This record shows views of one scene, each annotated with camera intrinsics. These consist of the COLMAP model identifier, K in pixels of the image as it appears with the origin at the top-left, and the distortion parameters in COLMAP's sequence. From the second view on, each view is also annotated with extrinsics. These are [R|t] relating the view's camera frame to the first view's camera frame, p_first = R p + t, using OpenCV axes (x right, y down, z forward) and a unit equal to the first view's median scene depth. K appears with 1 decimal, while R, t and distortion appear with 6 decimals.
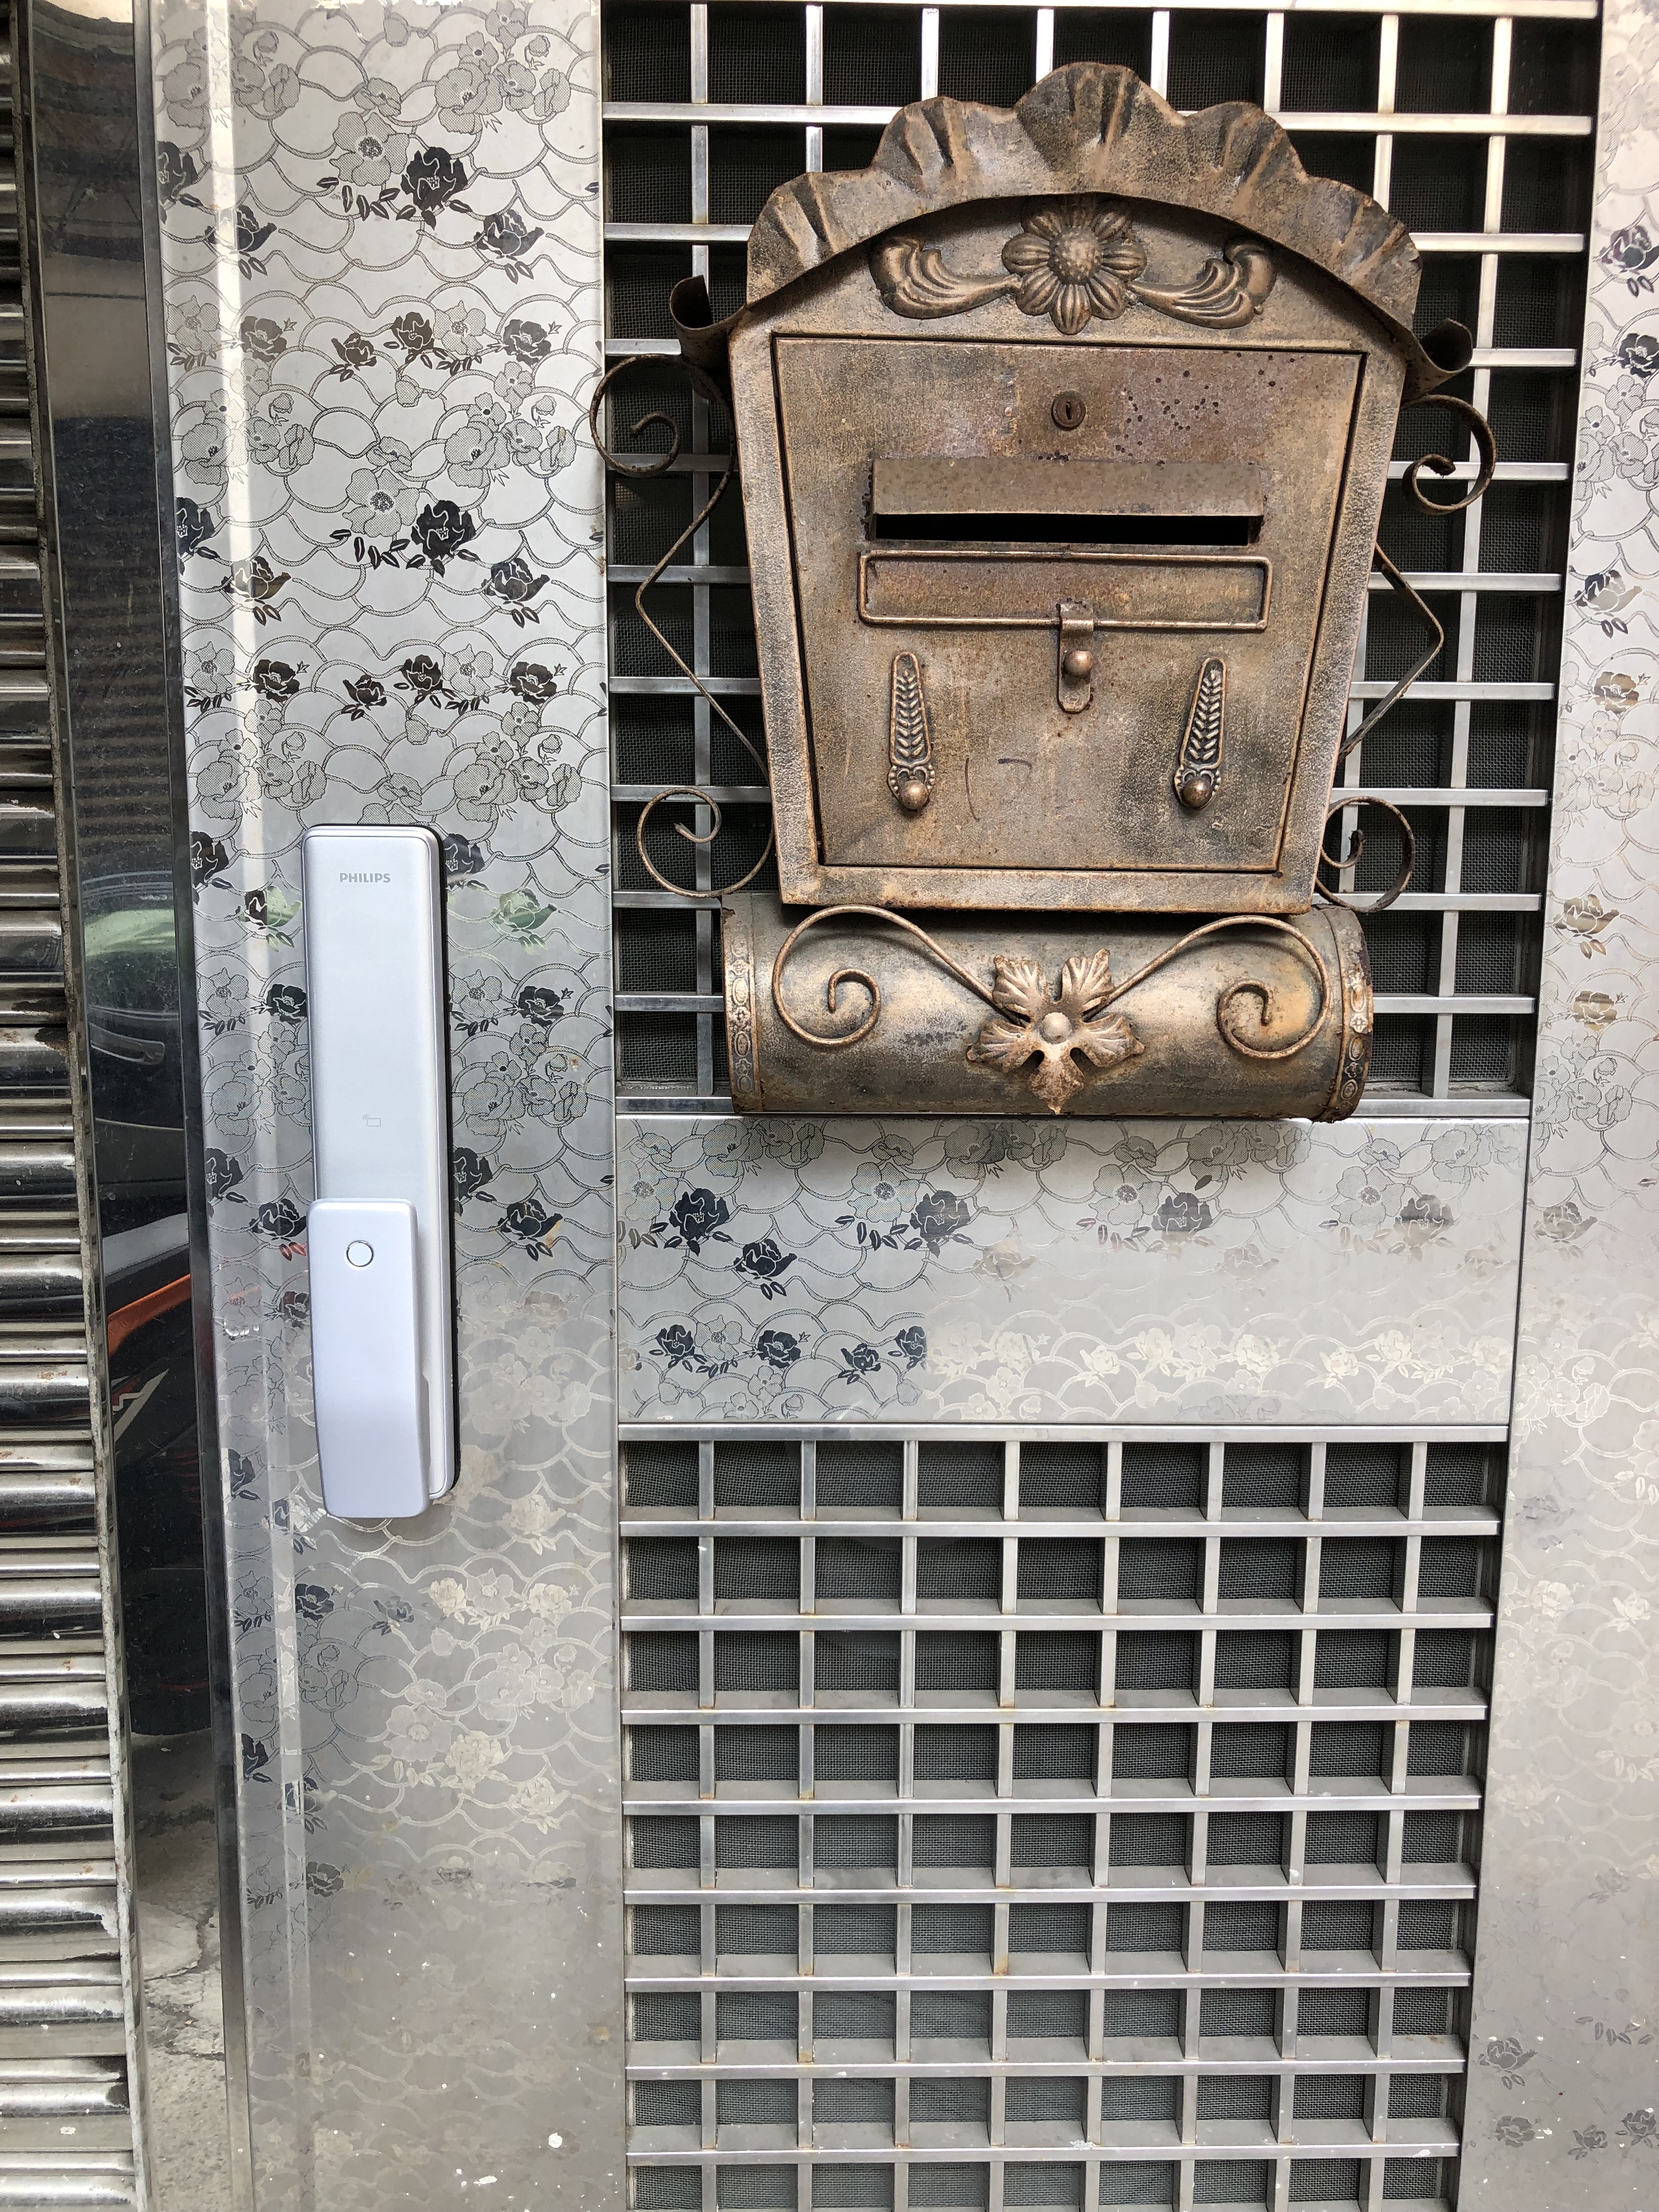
lens RADIAL K [[1796.7, 0, 840.4], [0, 1796.7, 1102.1], [0, 0, 1]] dist [-0.006574, -0.004543]
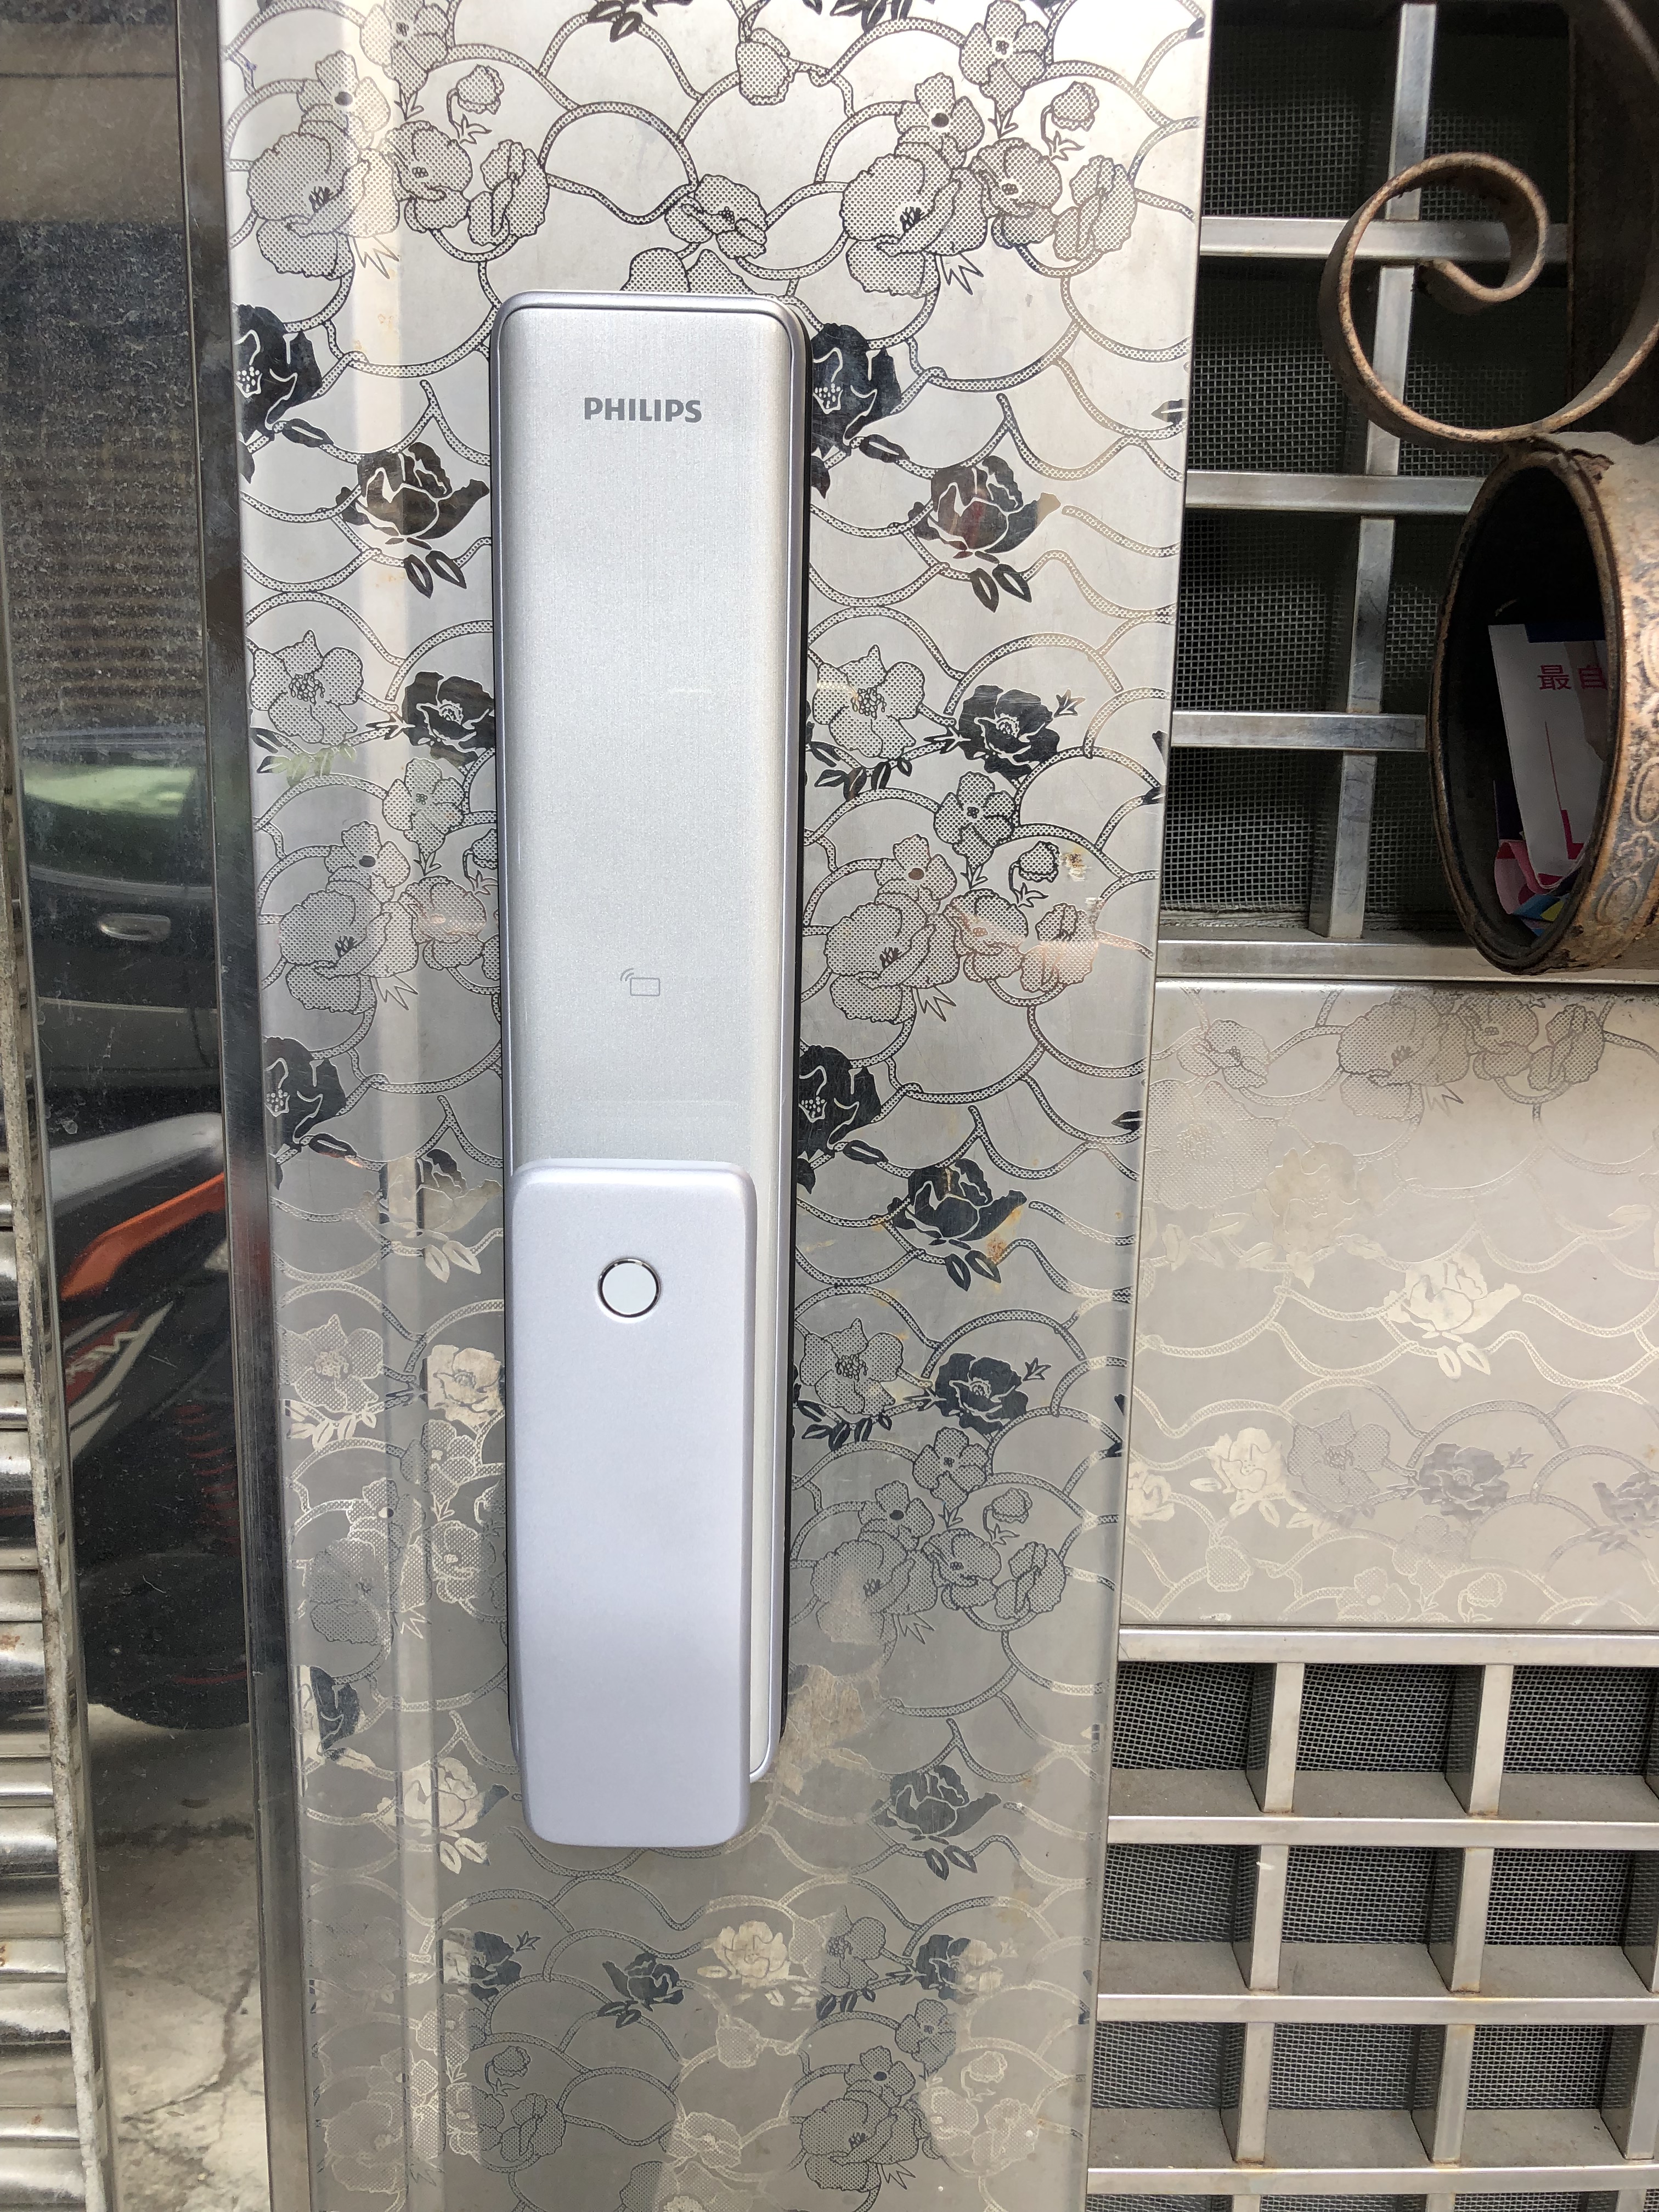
lens RADIAL K [[1796.7, 0, 818.7], [0, 1796.7, 1111.9], [0, 0, 1]] dist [-0.006574, -0.004543]
pose [[0.999808, 0.016713, -0.010190, -0.208018], [-0.016112, 0.998274, 0.056468, 0.016419], [0.011117, -0.056293, 0.998352, 0.544426]]
